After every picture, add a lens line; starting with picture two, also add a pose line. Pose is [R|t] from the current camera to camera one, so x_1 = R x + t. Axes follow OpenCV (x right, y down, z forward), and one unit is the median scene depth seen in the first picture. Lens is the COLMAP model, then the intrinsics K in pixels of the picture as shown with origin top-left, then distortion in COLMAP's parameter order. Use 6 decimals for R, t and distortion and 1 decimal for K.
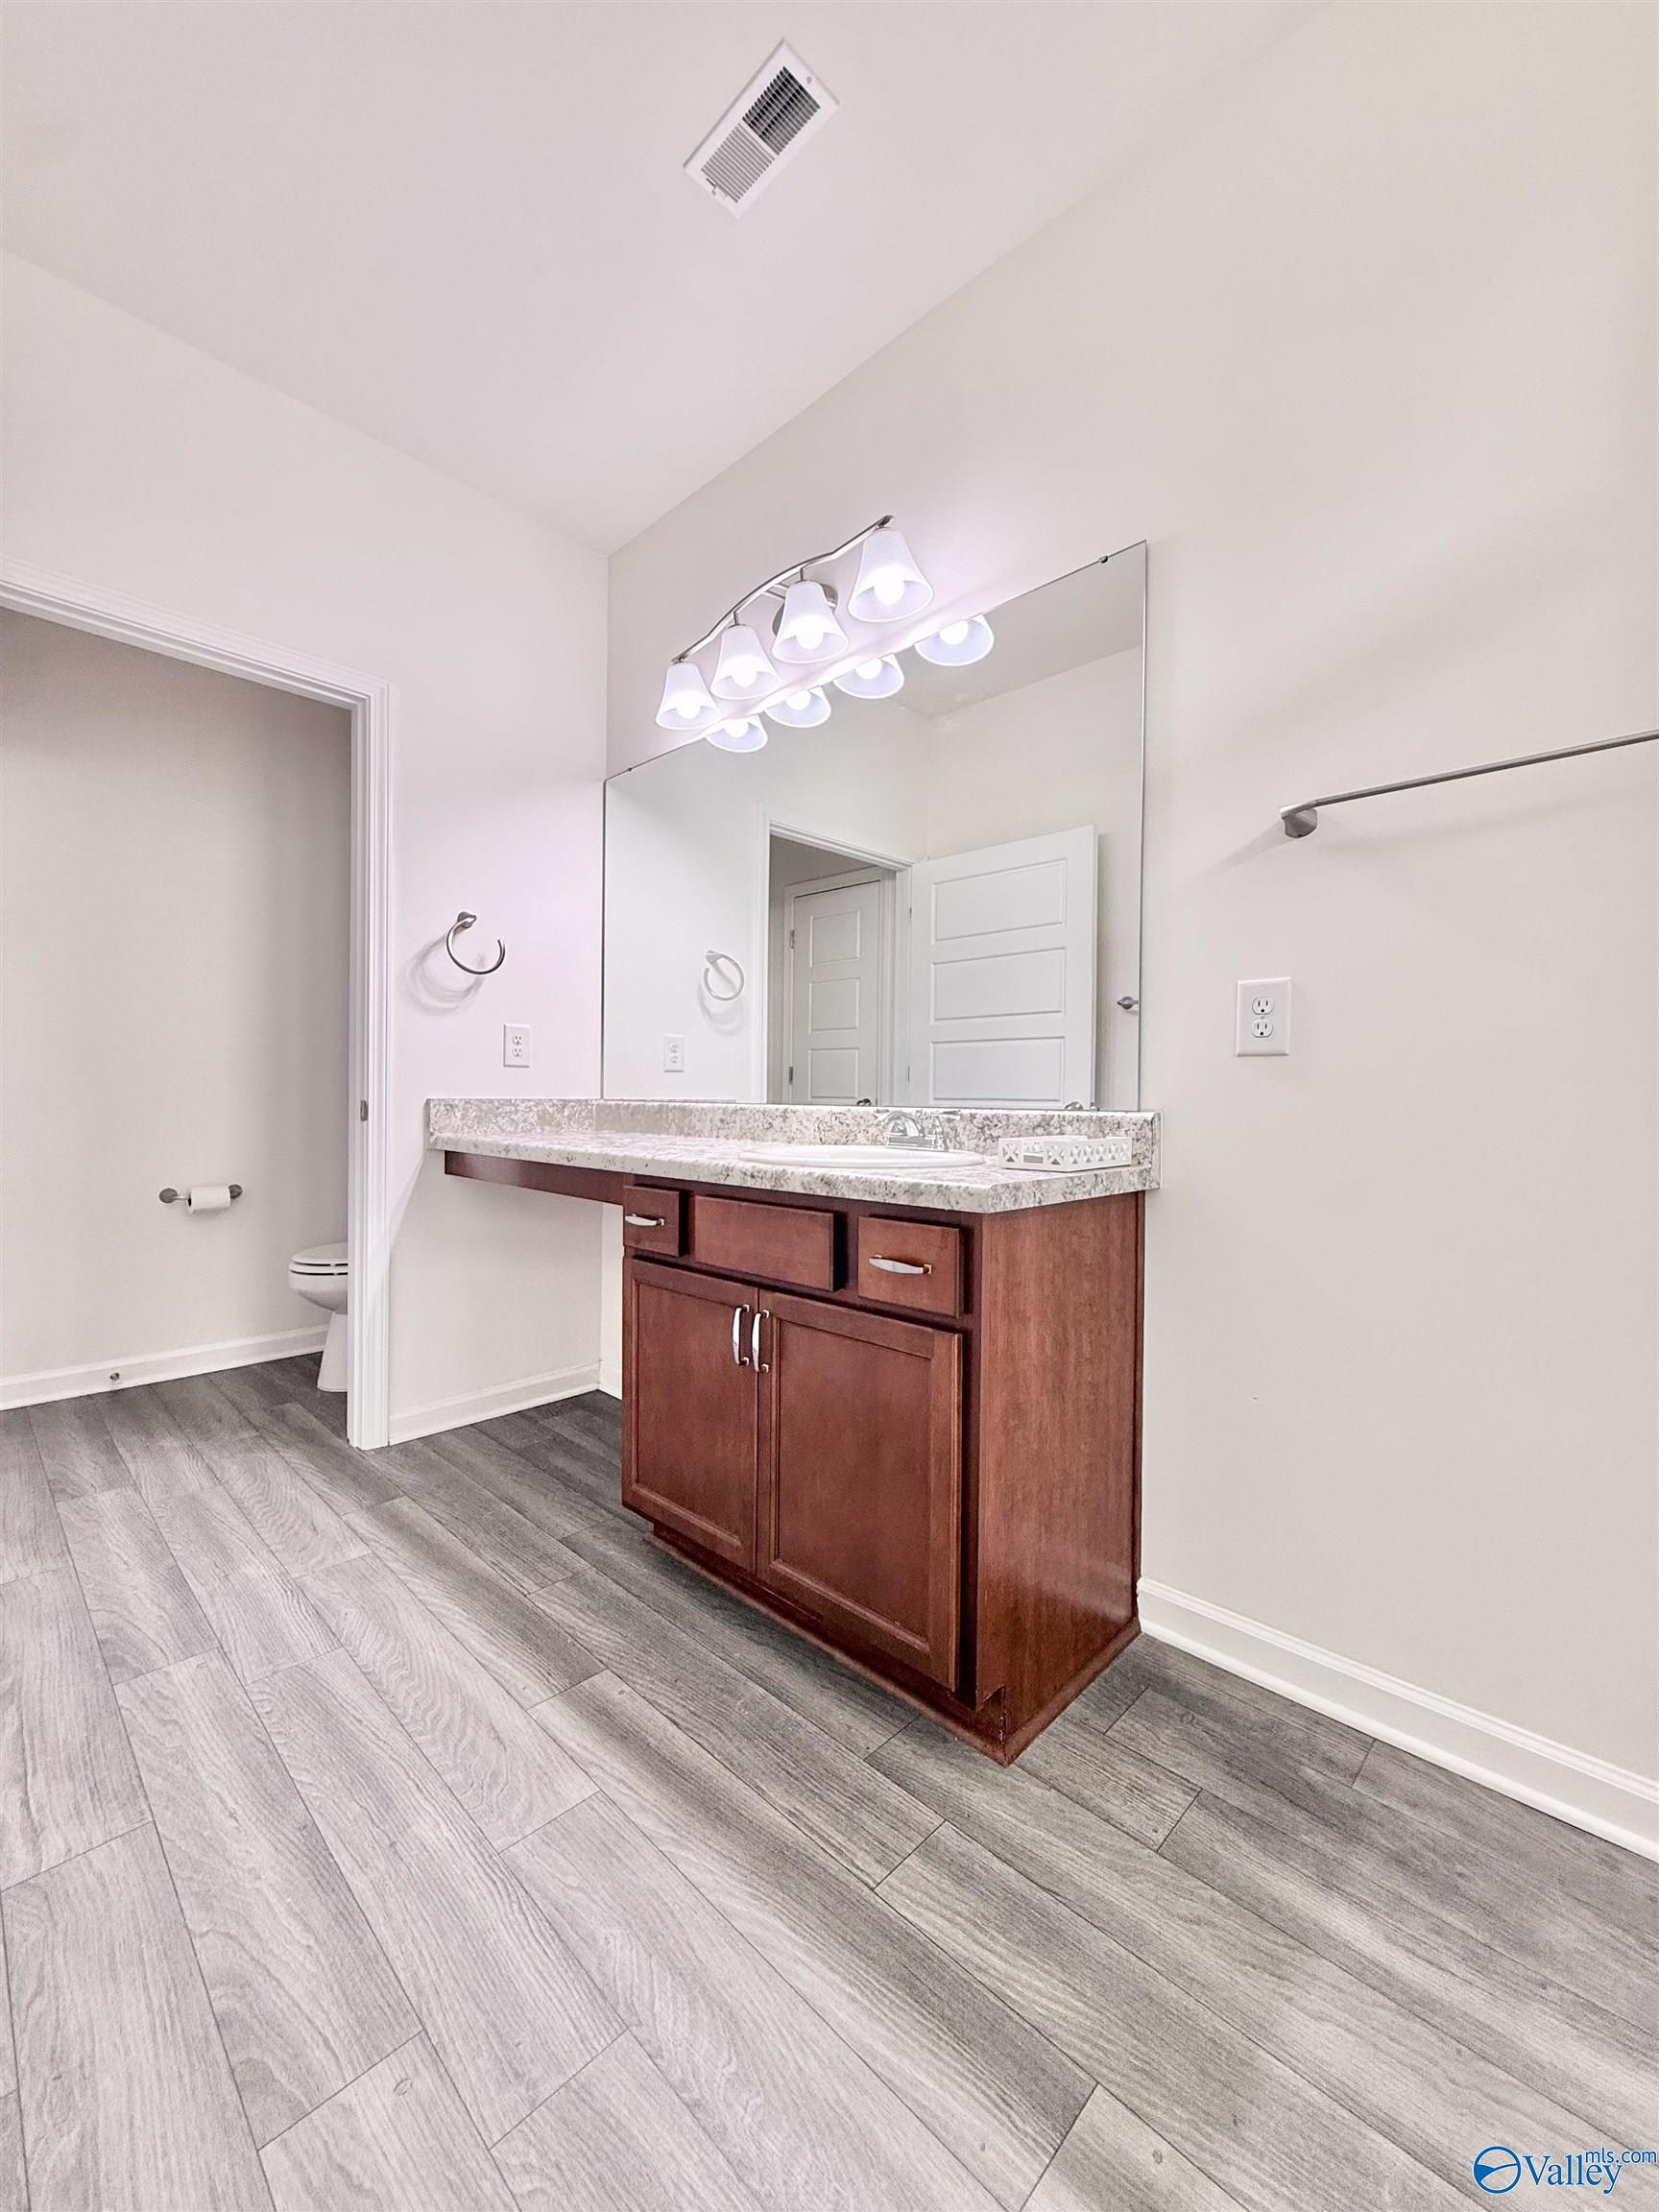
lens RADIAL K [[884.2, 0, 838.9], [0, 884.2, 1121.5], [0, 0, 1]] dist [-0.000777, -0.000462]
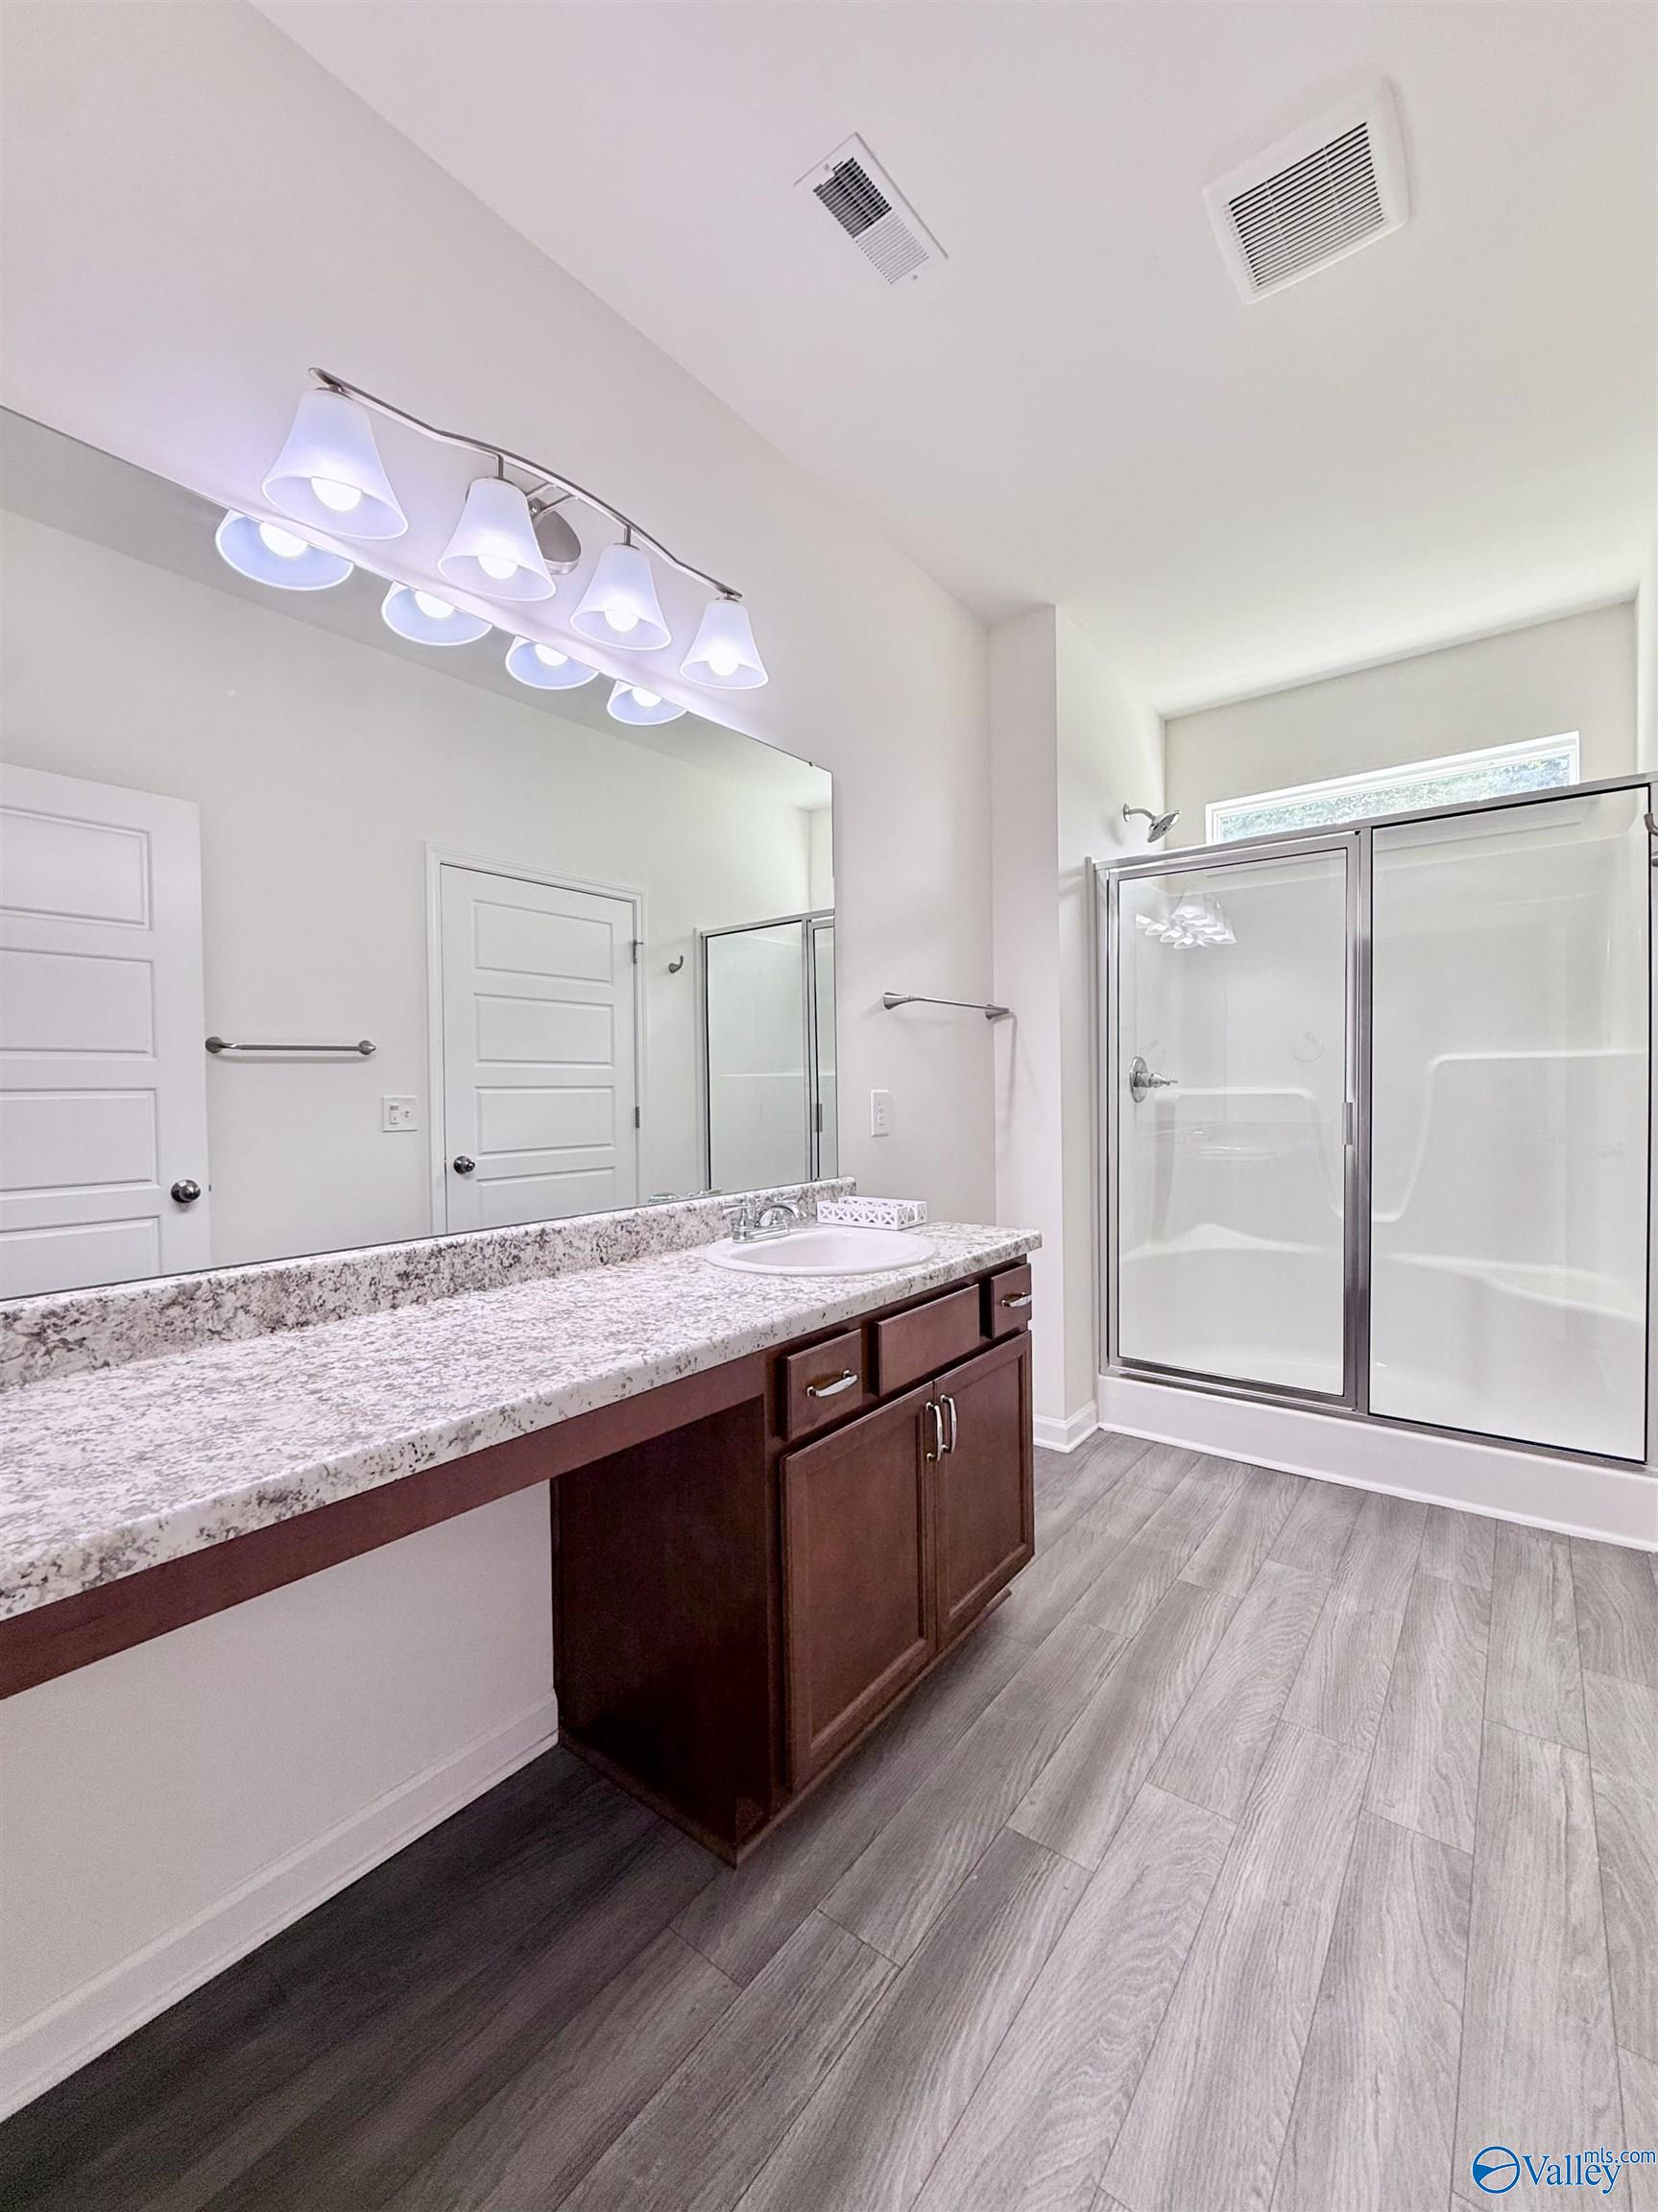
lens RADIAL K [[884.2, 0, 831.8], [0, 884.2, 1121.5], [0, 0, 1]] dist [-0.000777, -0.000462]
pose [[-0.102224, -0.043571, 0.993807, -1.254499], [0.042879, 0.997919, 0.048162, -0.200546], [-0.993837, 0.047537, -0.100143, 1.358454]]
